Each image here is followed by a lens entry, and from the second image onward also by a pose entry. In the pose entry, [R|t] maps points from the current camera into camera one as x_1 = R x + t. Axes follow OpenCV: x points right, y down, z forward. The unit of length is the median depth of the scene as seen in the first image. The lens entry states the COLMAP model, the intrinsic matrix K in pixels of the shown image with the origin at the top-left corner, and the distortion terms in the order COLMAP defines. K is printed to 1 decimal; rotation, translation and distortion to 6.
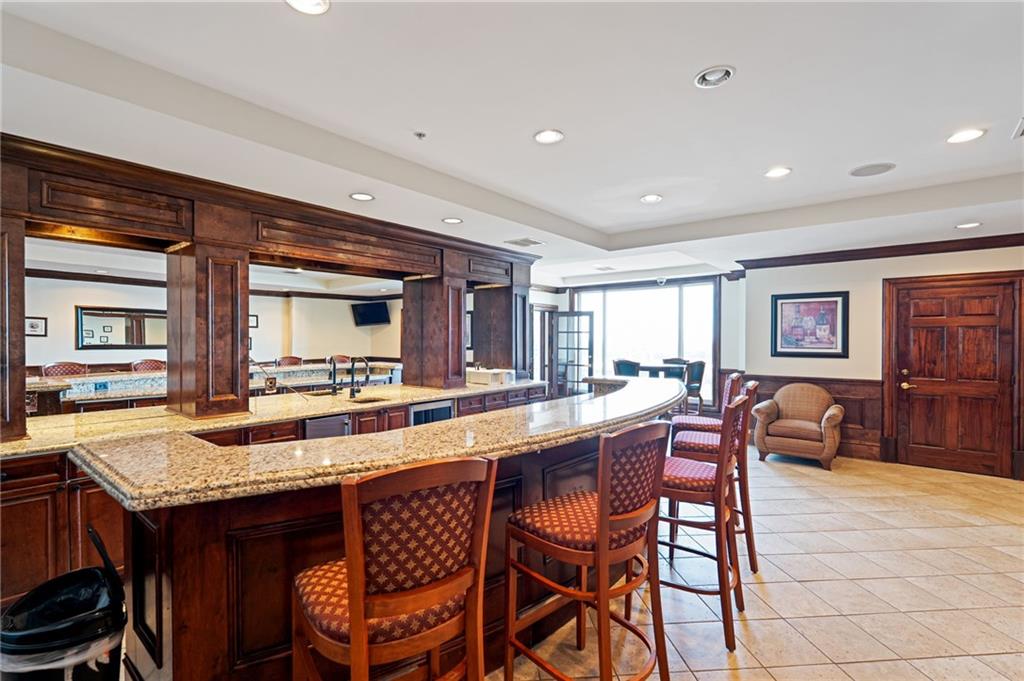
lens RADIAL K [[453.5, 0, 509.9], [0, 453.5, 342.3], [0, 0, 1]] dist [-0.001034, -0.000077]
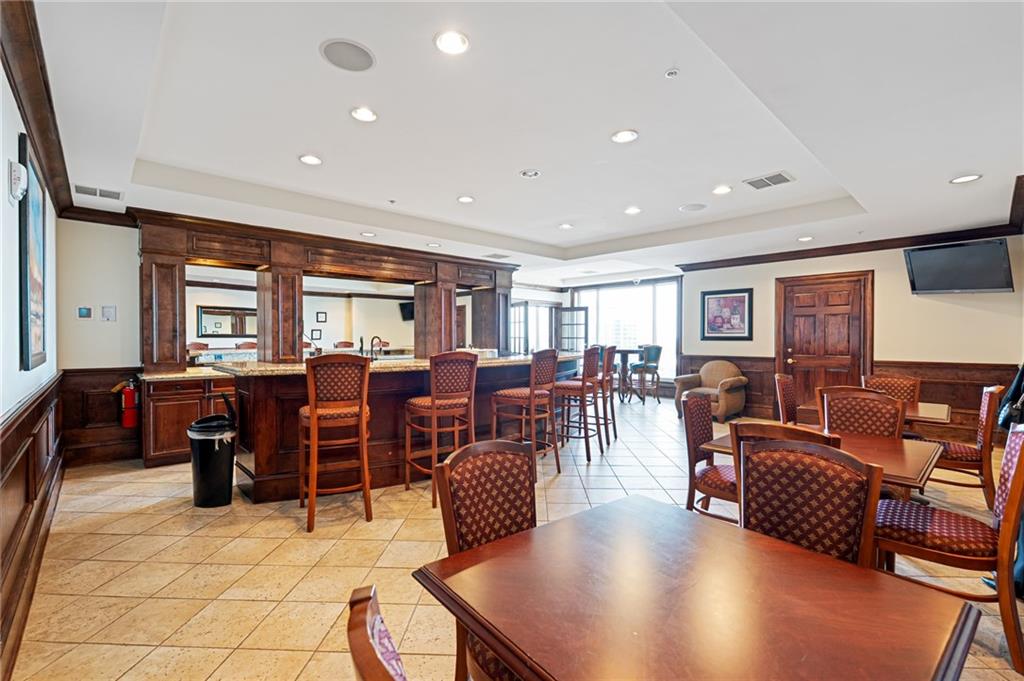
lens RADIAL K [[419.6, 0, 512.0], [0, 419.6, 340.5], [0, 0, 1]] dist [0.001251, 0.000062]
pose [[0.993719, 0.001159, -0.111898, 0.228358], [-0.000538, 0.999984, 0.005585, 0.031986], [0.111903, -0.005490, 0.993704, -0.280791]]
